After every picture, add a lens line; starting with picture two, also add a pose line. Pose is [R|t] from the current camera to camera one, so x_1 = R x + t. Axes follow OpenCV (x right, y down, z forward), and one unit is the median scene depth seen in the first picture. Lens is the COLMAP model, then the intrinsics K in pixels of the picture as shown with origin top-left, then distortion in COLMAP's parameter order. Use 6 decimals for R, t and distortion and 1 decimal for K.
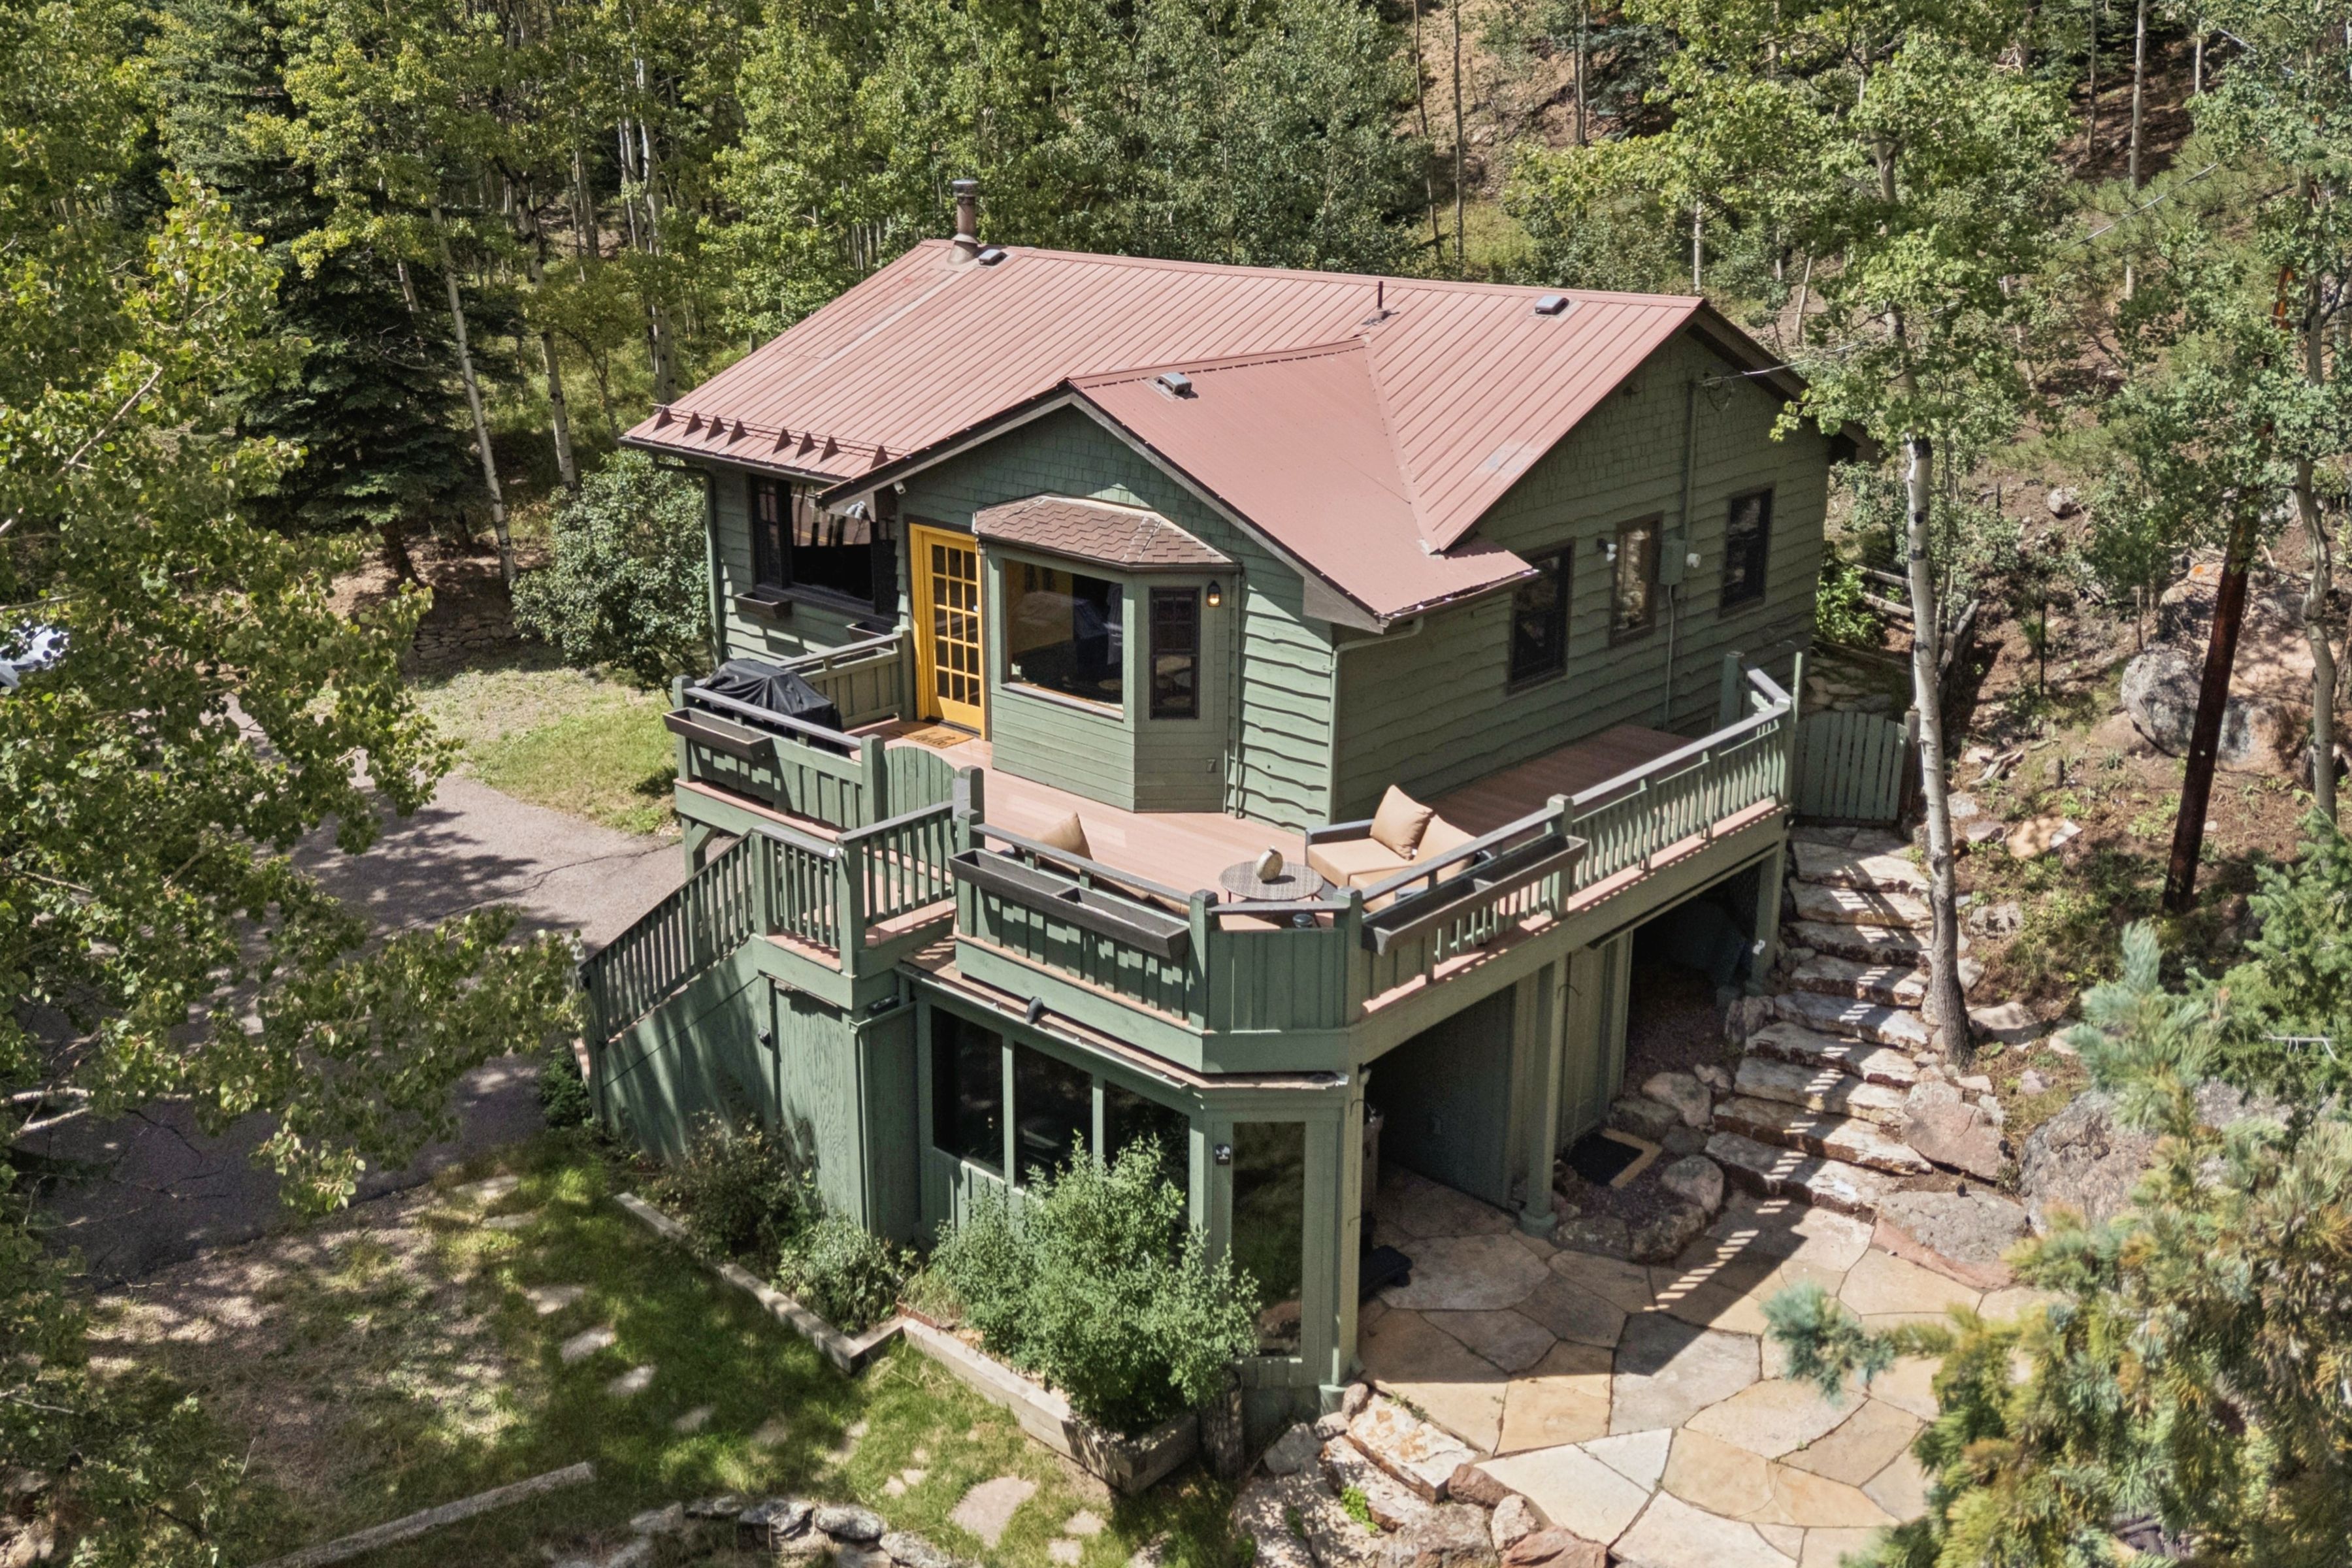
lens RADIAL K [[2034.3, 0, 1176.4], [0, 2034.3, 746.1], [0, 0, 1]] dist [0.101471, -0.118881]
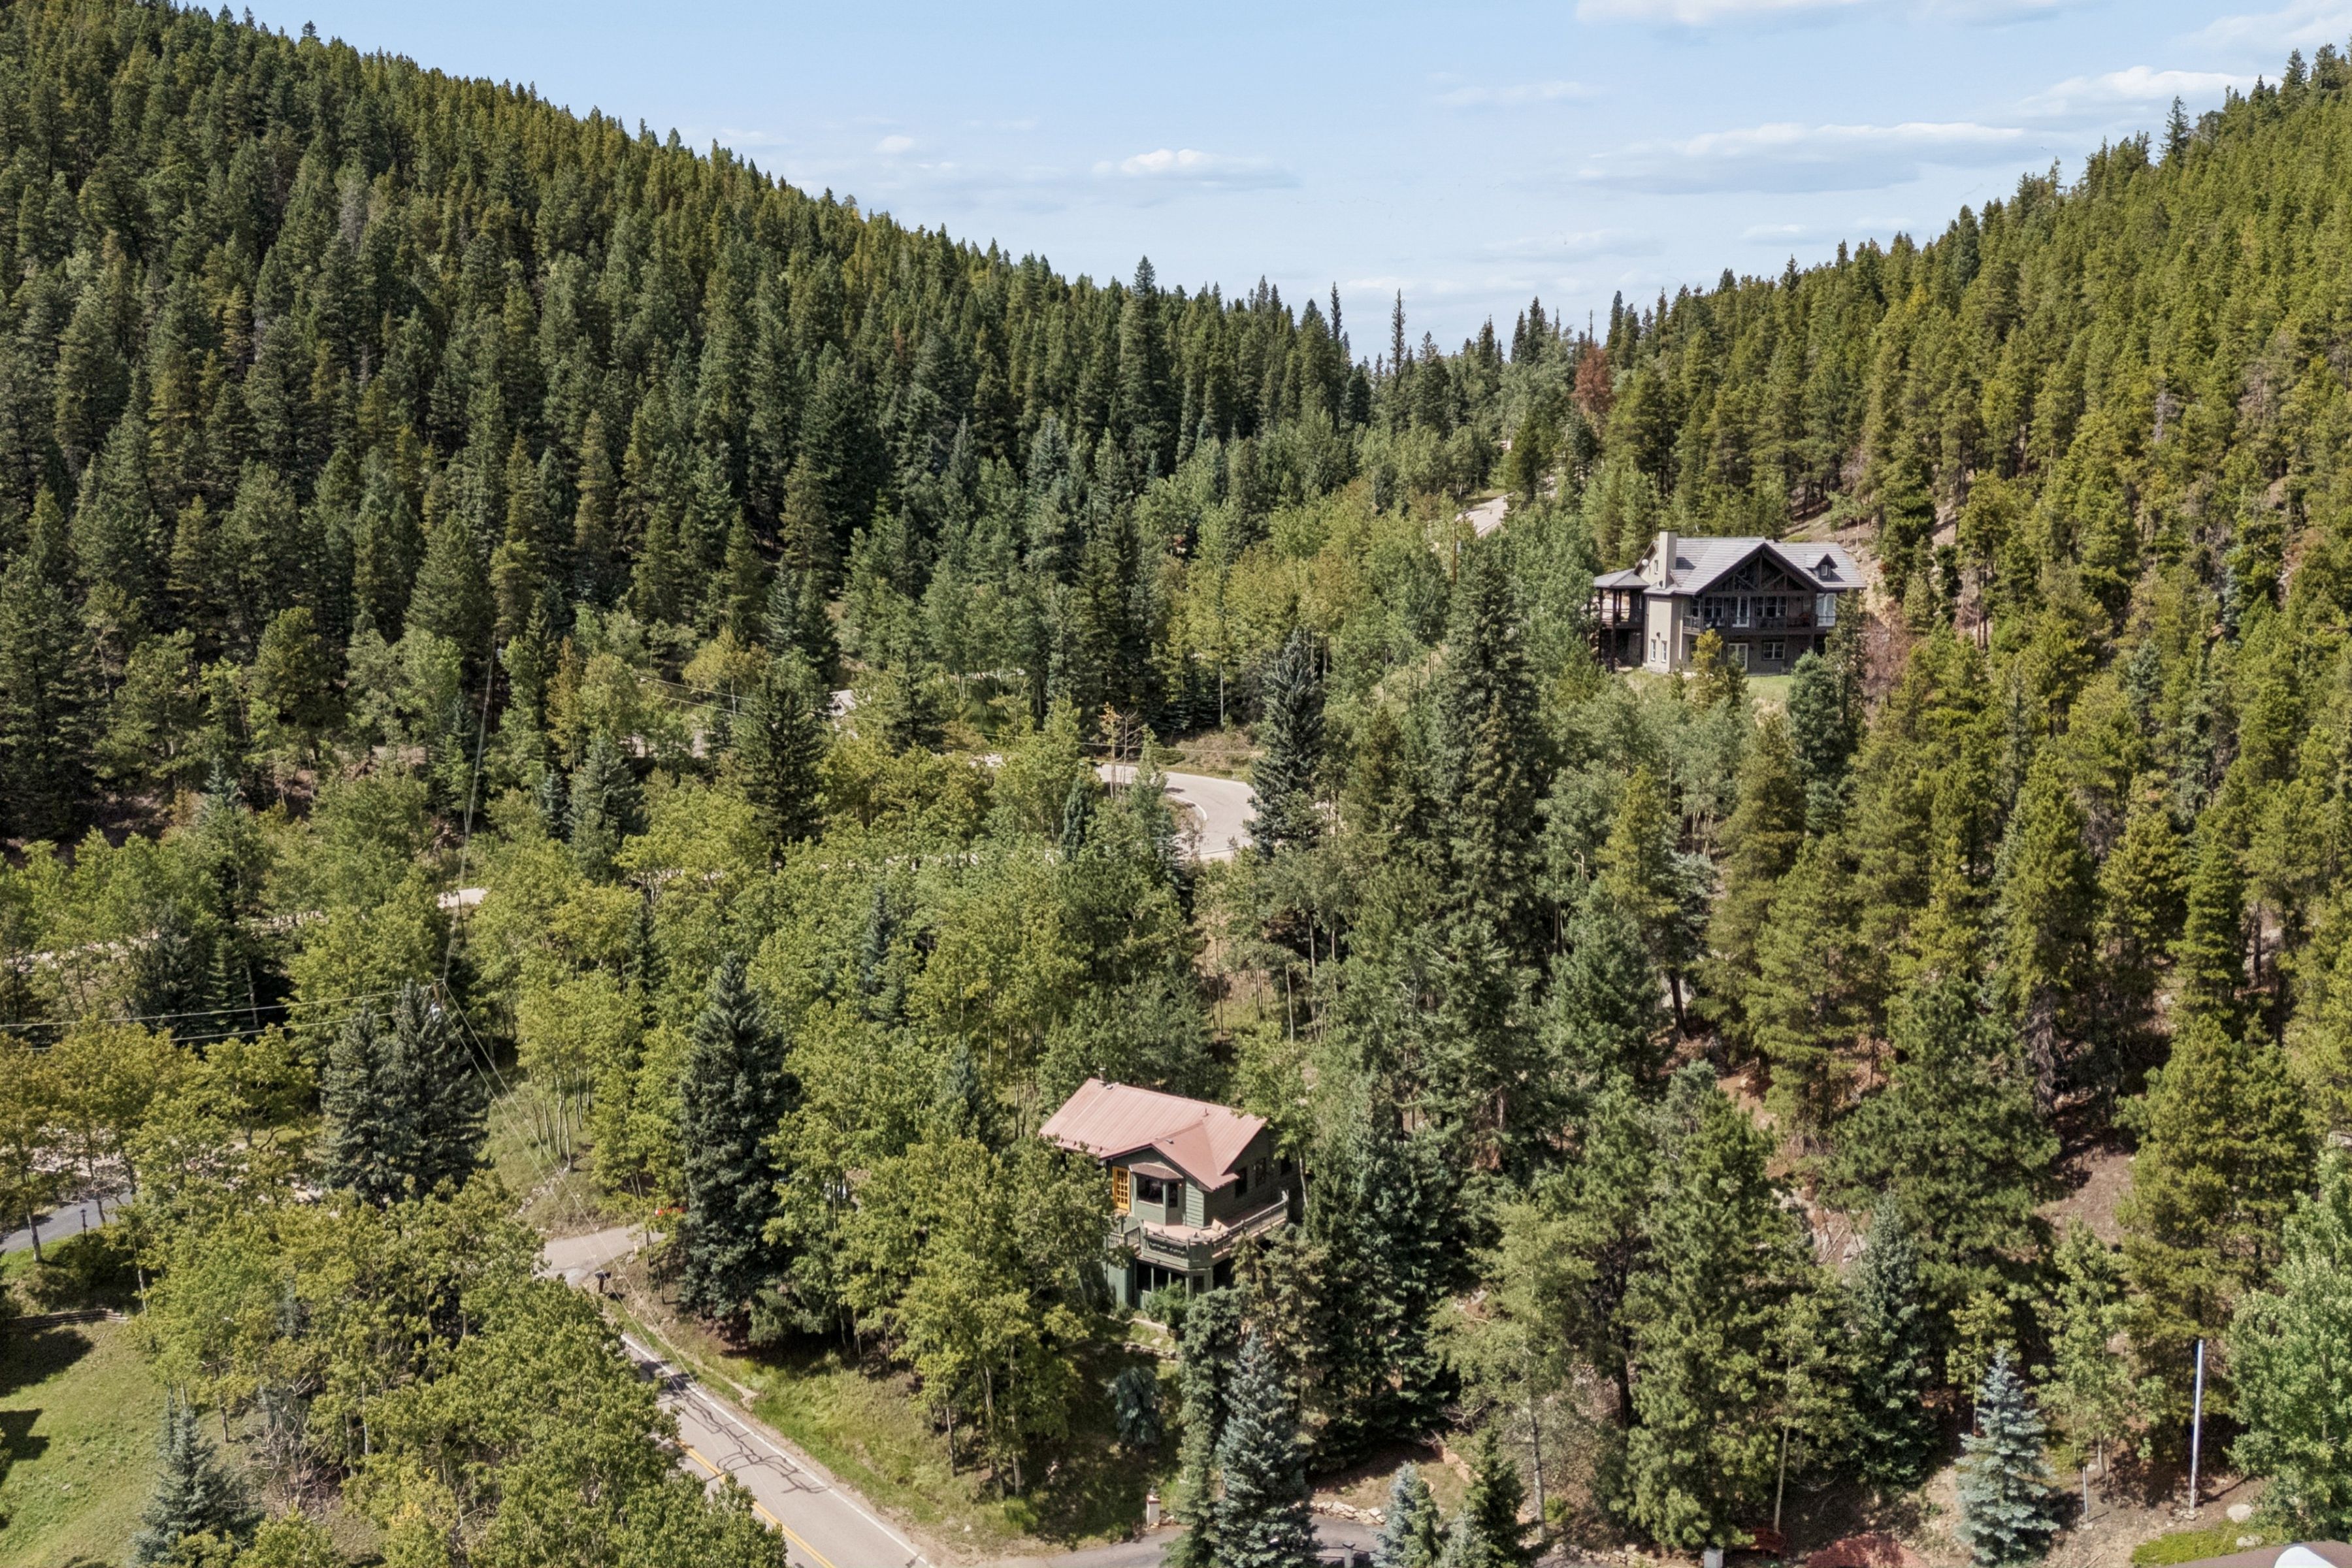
lens RADIAL K [[2034.3, 0, 1176.4], [0, 2034.3, 746.1], [0, 0, 1]] dist [0.101471, -0.118881]
pose [[0.993272, -0.007966, 0.115533, -0.614421], [0.030089, 0.981124, -0.191027, -0.178887], [-0.111831, 0.193218, 0.974762, -4.553207]]
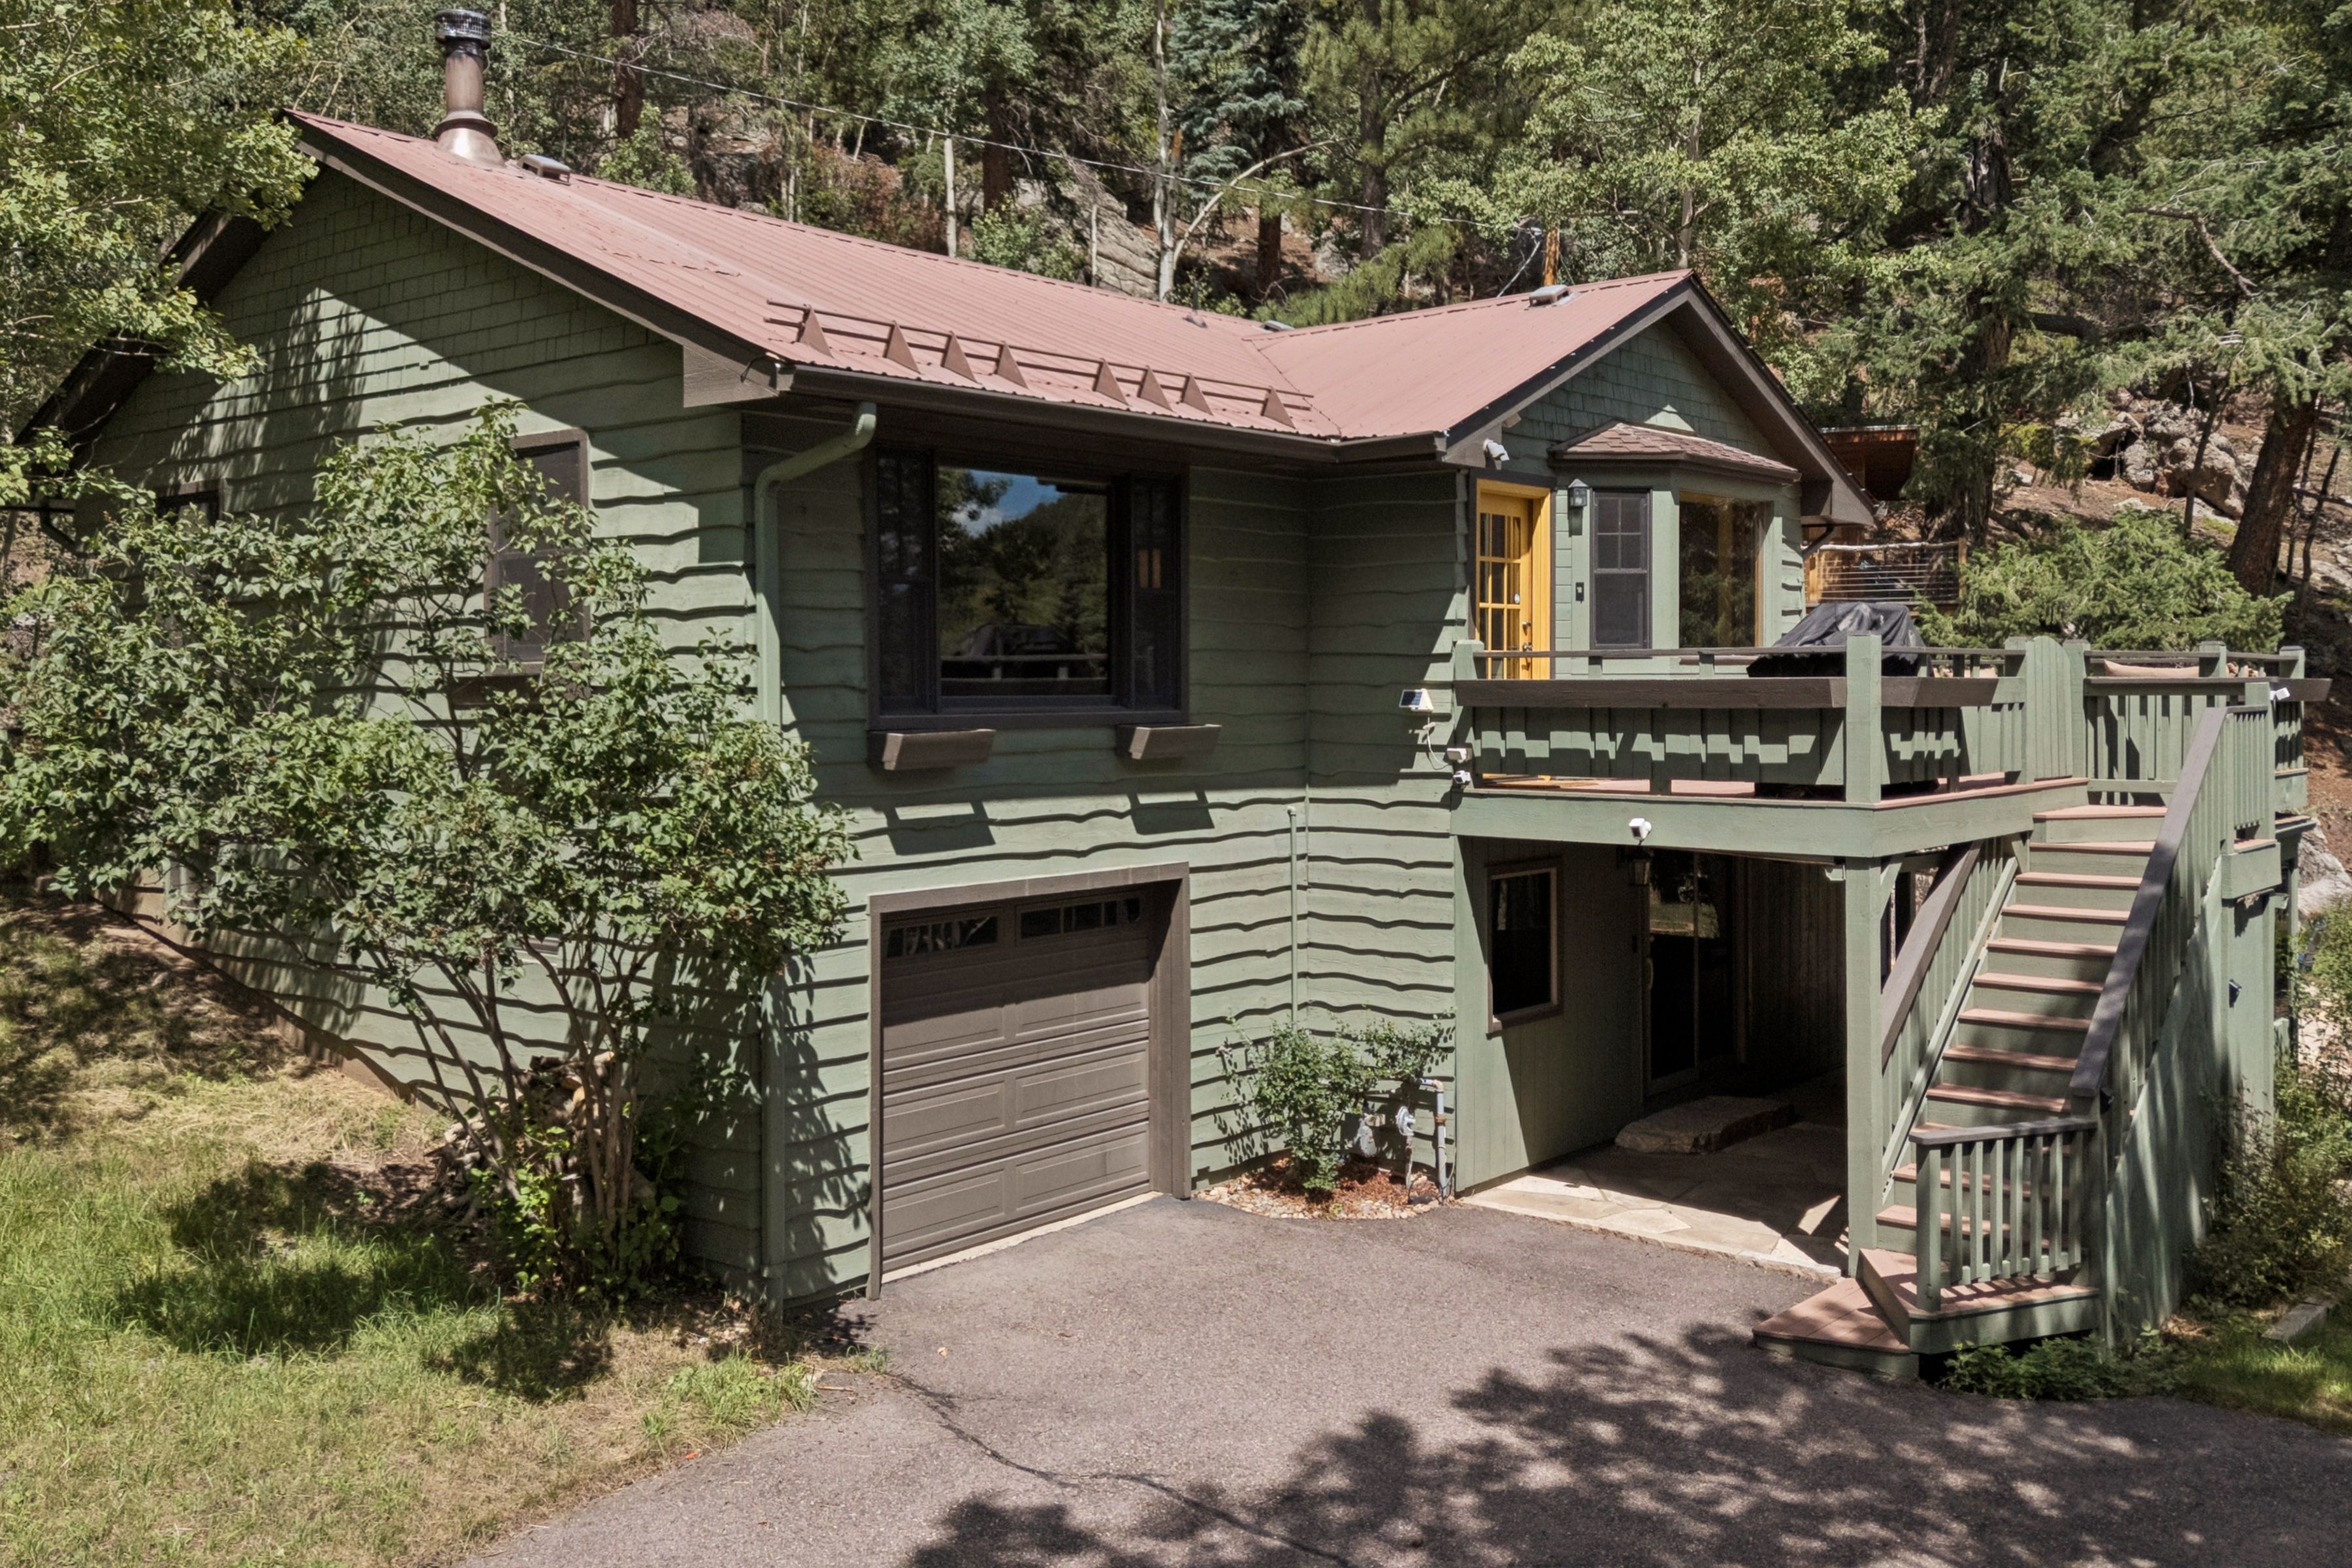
lens RADIAL K [[2034.3, 0, 1176.4], [0, 2034.3, 746.1], [0, 0, 1]] dist [0.101471, -0.118881]
pose [[-0.040754, -0.034138, 0.998586, -0.922679], [0.311846, 0.949058, 0.045171, -0.099099], [-0.949258, 0.313246, -0.028032, 1.306684]]
